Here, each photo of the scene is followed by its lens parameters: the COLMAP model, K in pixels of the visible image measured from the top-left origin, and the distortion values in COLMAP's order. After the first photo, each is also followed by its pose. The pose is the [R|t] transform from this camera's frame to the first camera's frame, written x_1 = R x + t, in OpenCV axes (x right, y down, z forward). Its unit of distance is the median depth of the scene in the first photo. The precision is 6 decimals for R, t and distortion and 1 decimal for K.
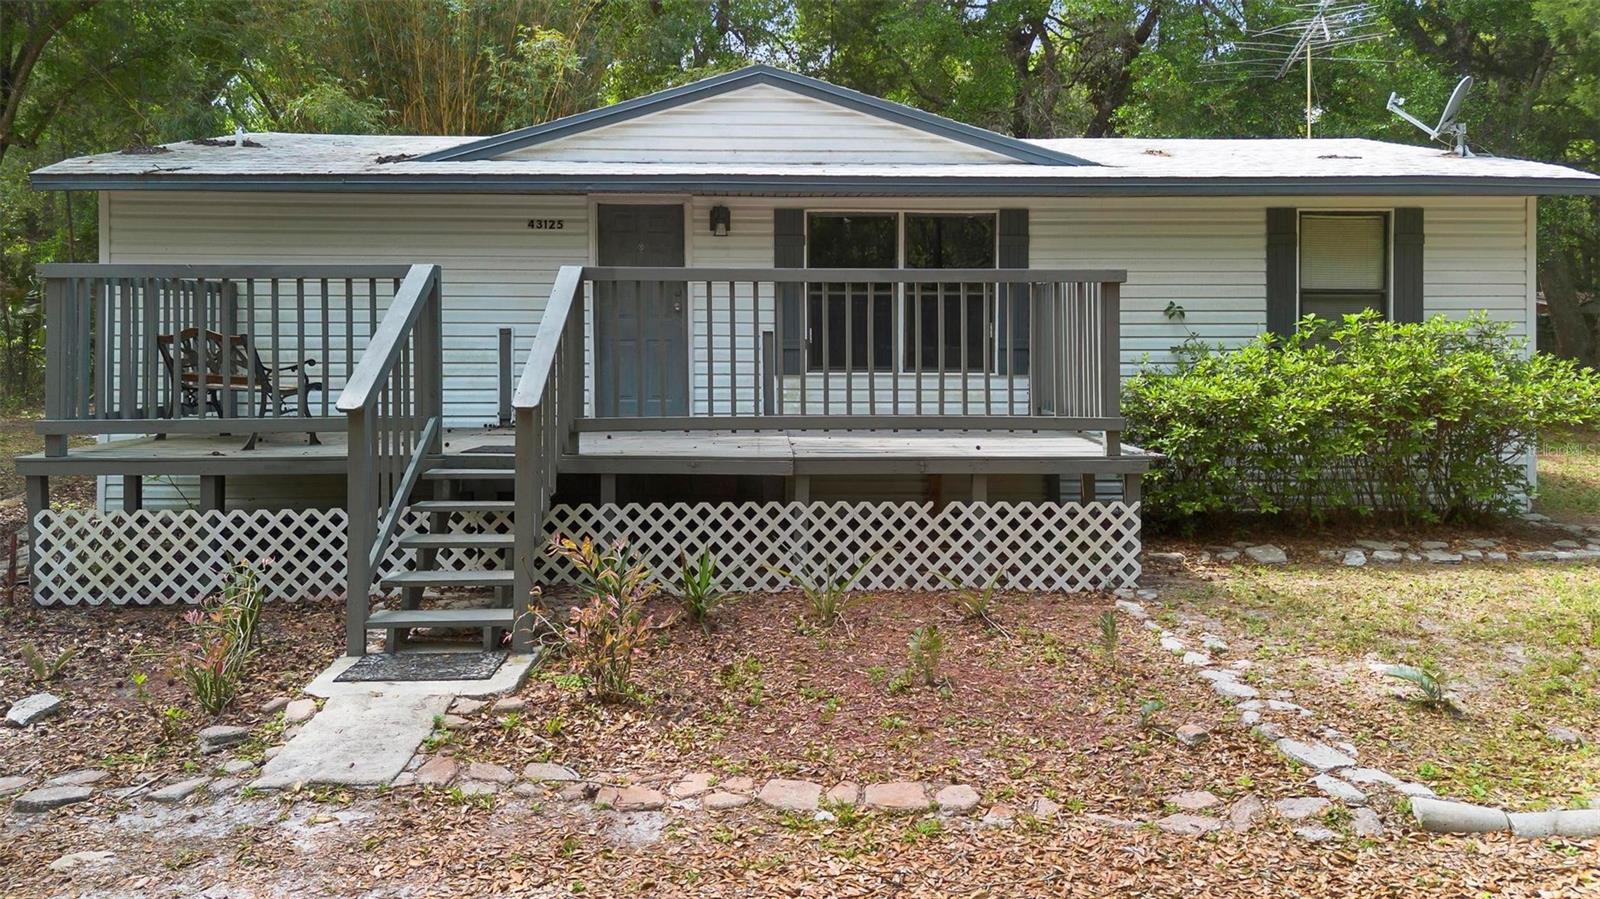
lens RADIAL K [[1210.7, 0, 795.9], [0, 1210.7, 382.4], [0, 0, 1]] dist [0.080165, -0.093899]
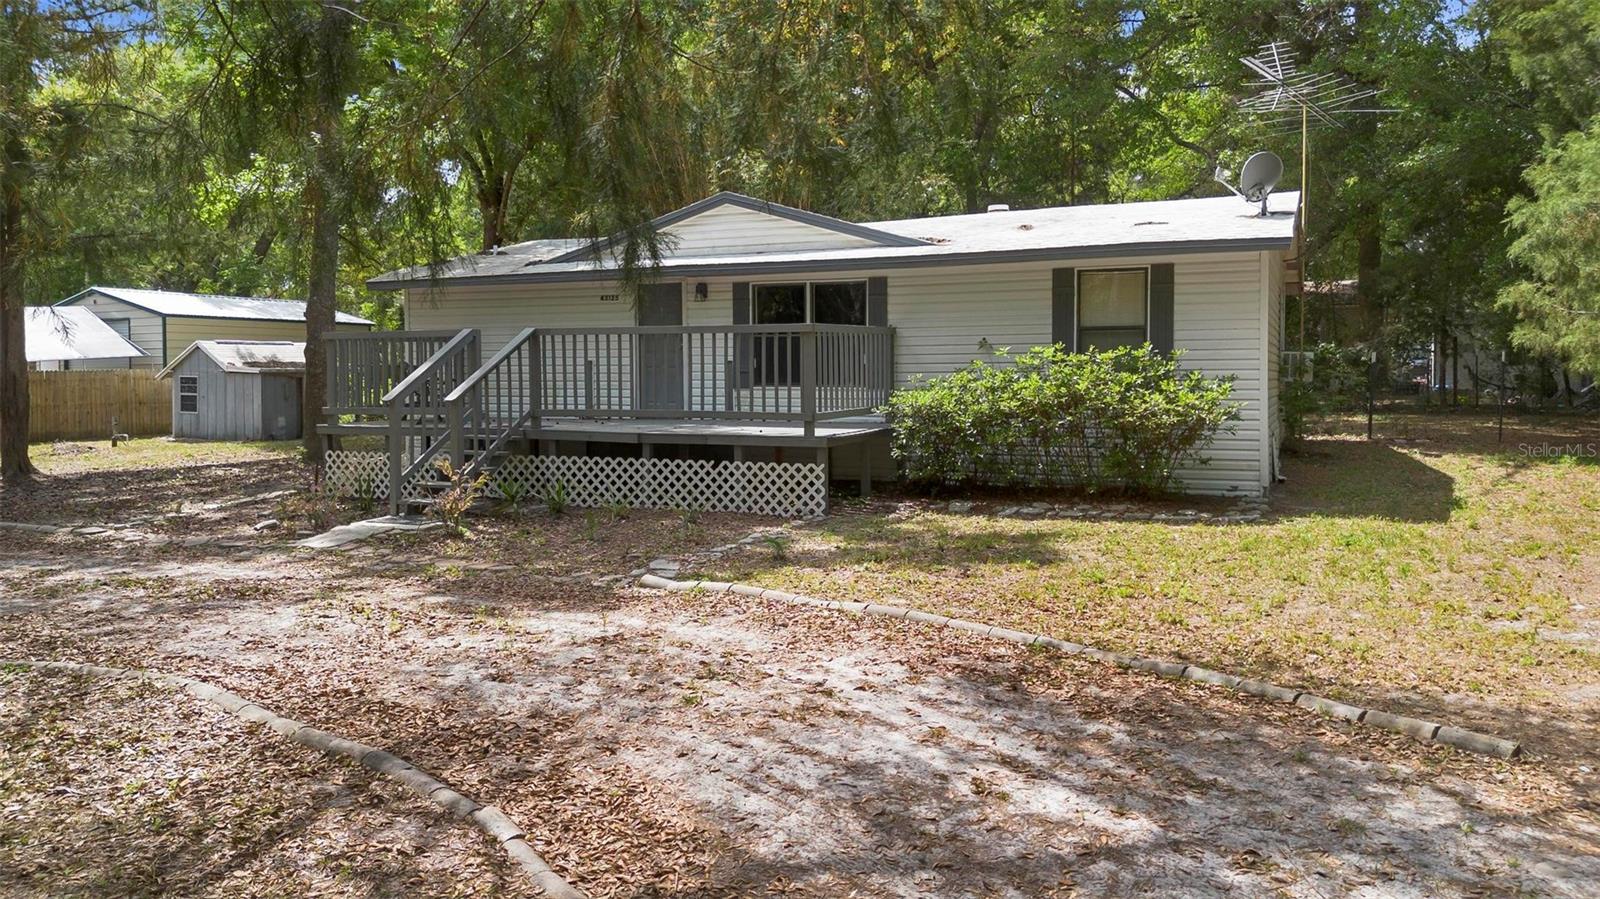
lens RADIAL K [[1155.8, 0, 805.5], [0, 1155.8, 443.3], [0, 0, 1]] dist [0.058072, -0.055288]
pose [[0.901919, 0.021098, -0.431389, 0.935534], [-0.006727, 0.999371, 0.034814, 0.015826], [0.431852, -0.028497, 0.901494, -0.418948]]
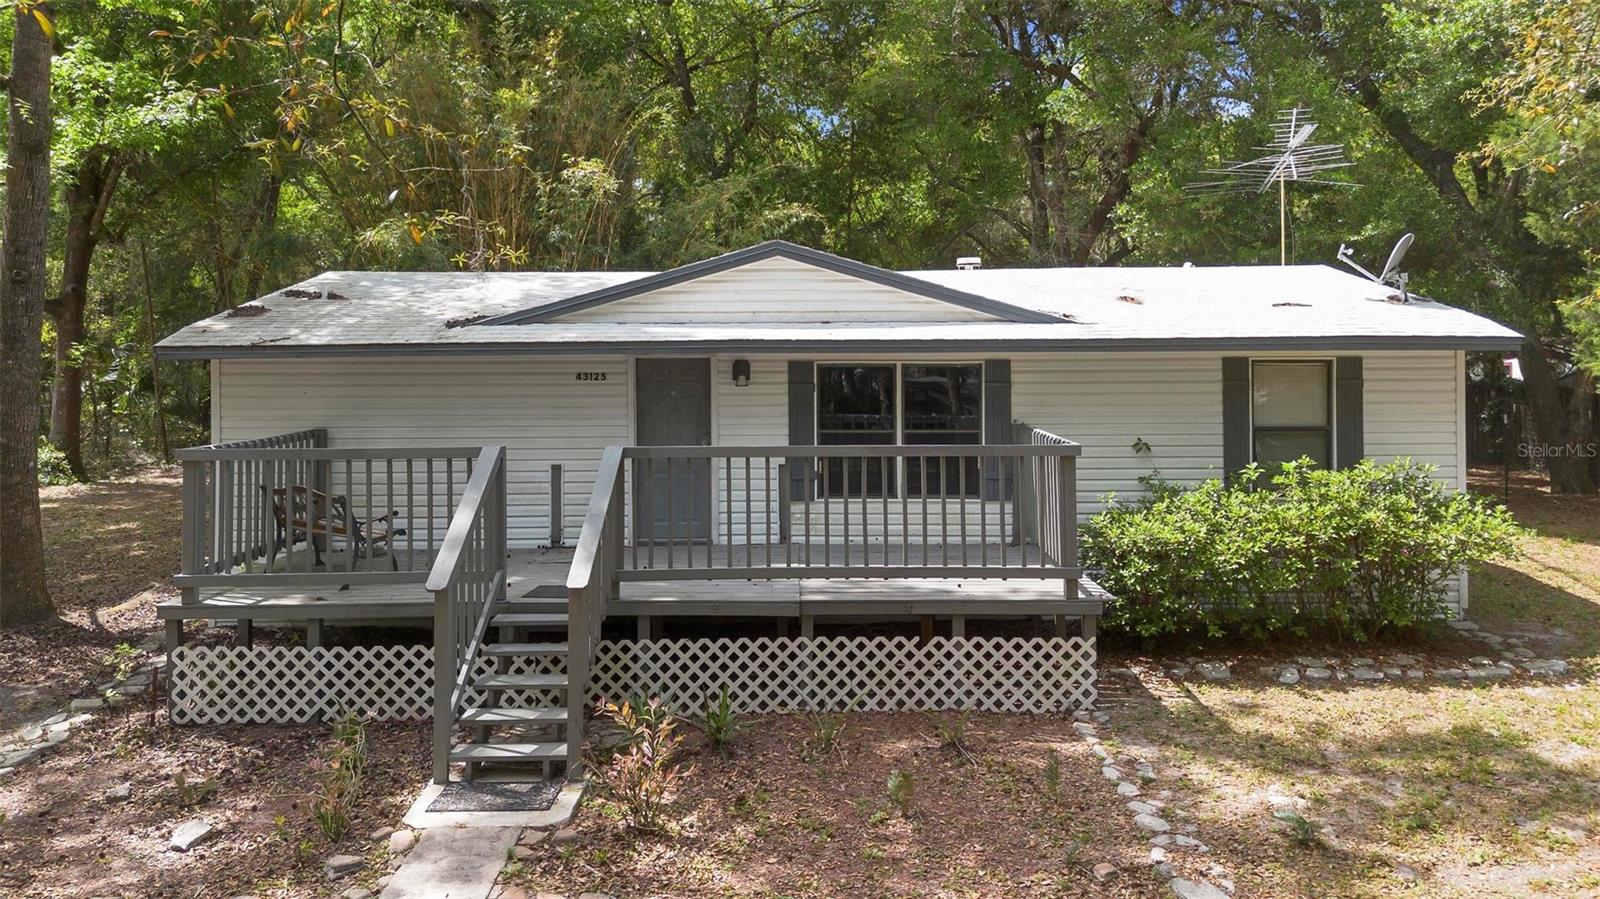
lens RADIAL K [[1166.4, 0, 793.6], [0, 1166.4, 439.4], [0, 0, 1]] dist [0.081130, -0.099874]
pose [[0.999593, -0.002763, -0.028387, 0.024239], [0.003236, 0.999856, 0.016638, -0.112269], [0.028337, -0.016723, 0.999459, -0.135746]]
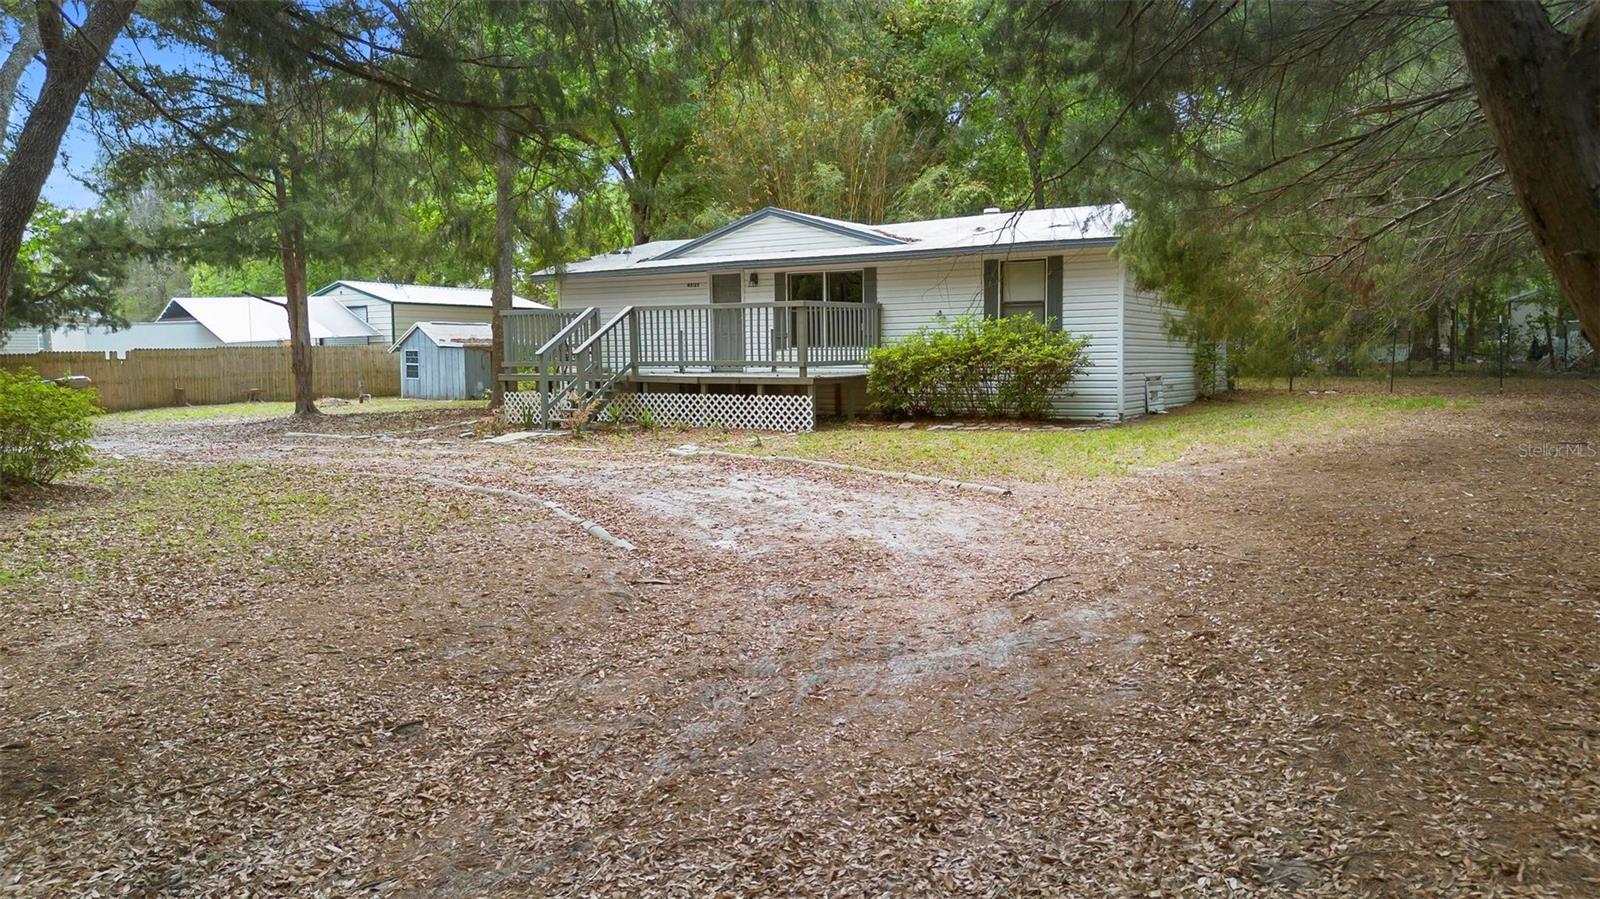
lens RADIAL K [[1127.0, 0, 818.3], [0, 1127.0, 559.7], [0, 0, 1]] dist [0.056931, -0.085155]
pose [[0.831851, 0.090733, -0.547533, 1.593565], [-0.009088, 0.988641, 0.150023, 0.083209], [0.554925, -0.119821, 0.823226, -0.938574]]
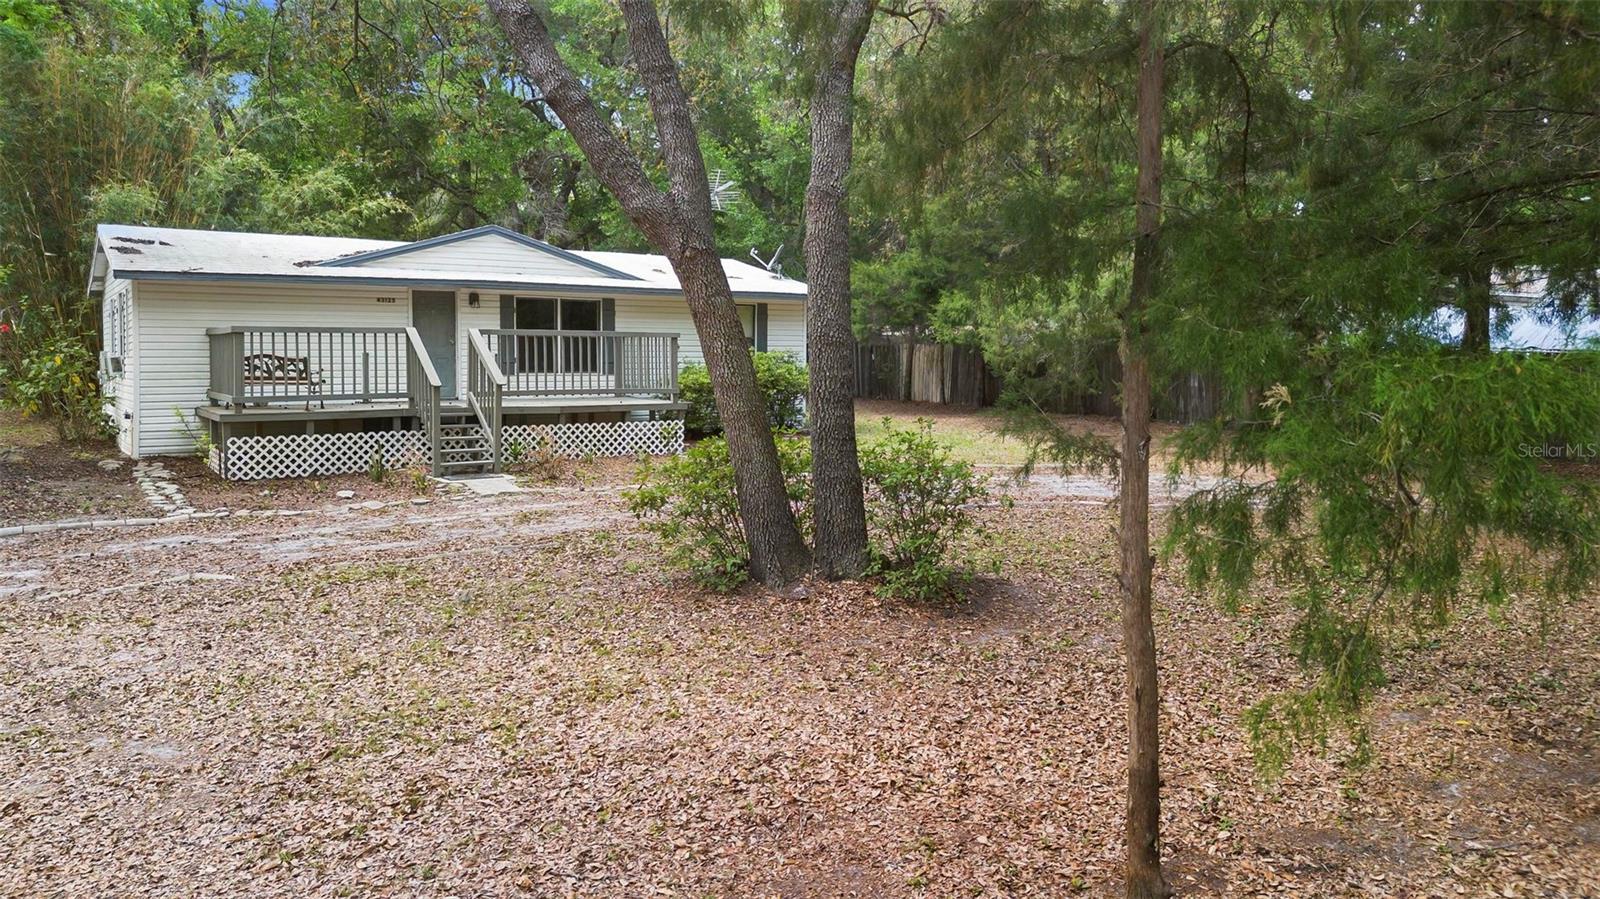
lens RADIAL K [[1166.4, 0, 793.6], [0, 1166.4, 439.4], [0, 0, 1]] dist [0.081130, -0.099874]
pose [[0.863482, -0.039293, 0.502846, -0.784881], [0.020531, 0.998873, 0.042799, 0.036181], [-0.503961, -0.026632, 0.863316, -1.302818]]
